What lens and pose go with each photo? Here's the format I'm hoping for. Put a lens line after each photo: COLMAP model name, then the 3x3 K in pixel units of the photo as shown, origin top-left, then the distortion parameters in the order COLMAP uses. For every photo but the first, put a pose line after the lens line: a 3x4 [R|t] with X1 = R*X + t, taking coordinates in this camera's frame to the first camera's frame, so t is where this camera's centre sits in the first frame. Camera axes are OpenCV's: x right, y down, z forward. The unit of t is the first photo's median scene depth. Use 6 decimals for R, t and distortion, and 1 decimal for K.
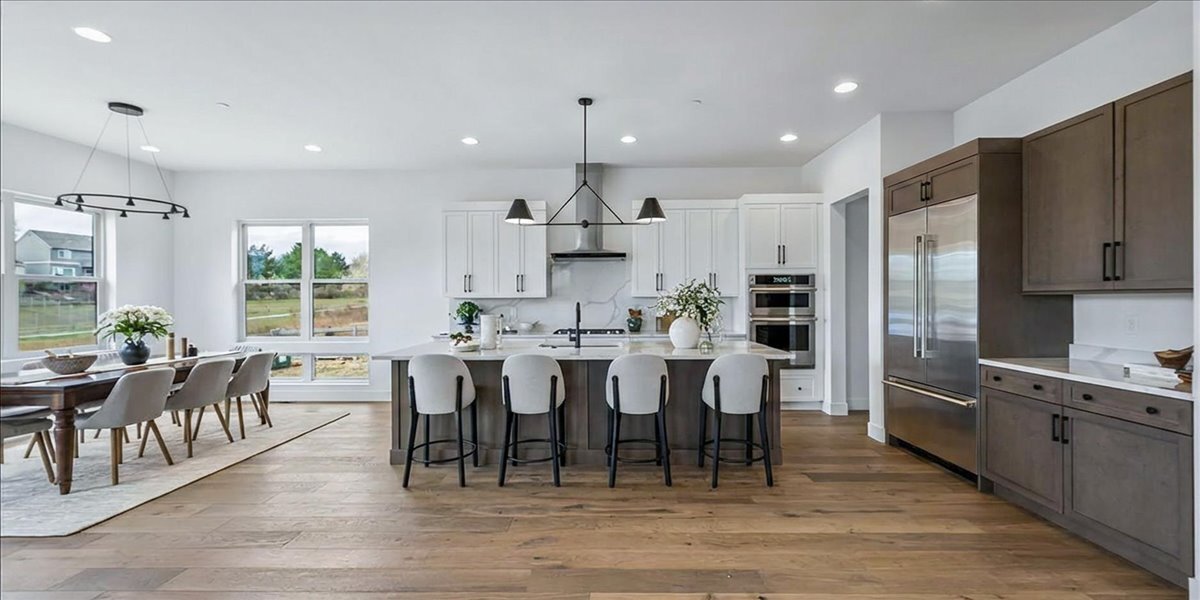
lens RADIAL K [[488.0, 0, 595.7], [0, 488.0, 298.2], [0, 0, 1]] dist [0.000575, 0.000043]
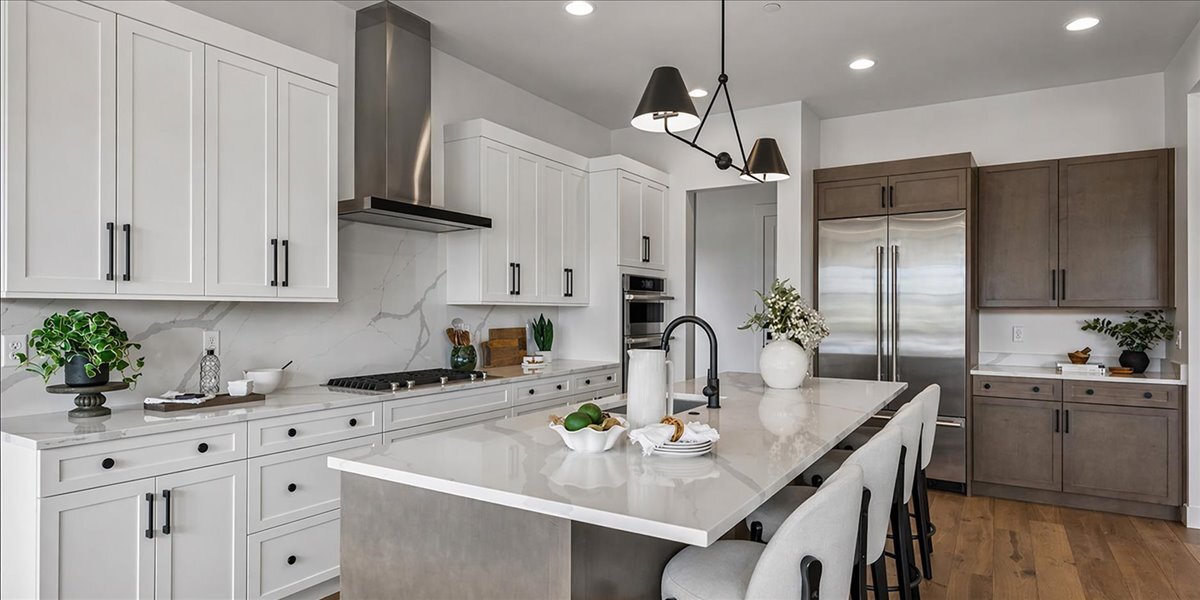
lens RADIAL K [[657.5, 0, 602.3], [0, 657.5, 310.9], [0, 0, 1]] dist [0.002277, -0.002526]
pose [[0.500442, 0.004208, 0.865760, -0.608907], [-0.013367, 0.999907, 0.002867, 0.000363], [-0.865667, -0.013008, 0.500452, 0.688700]]
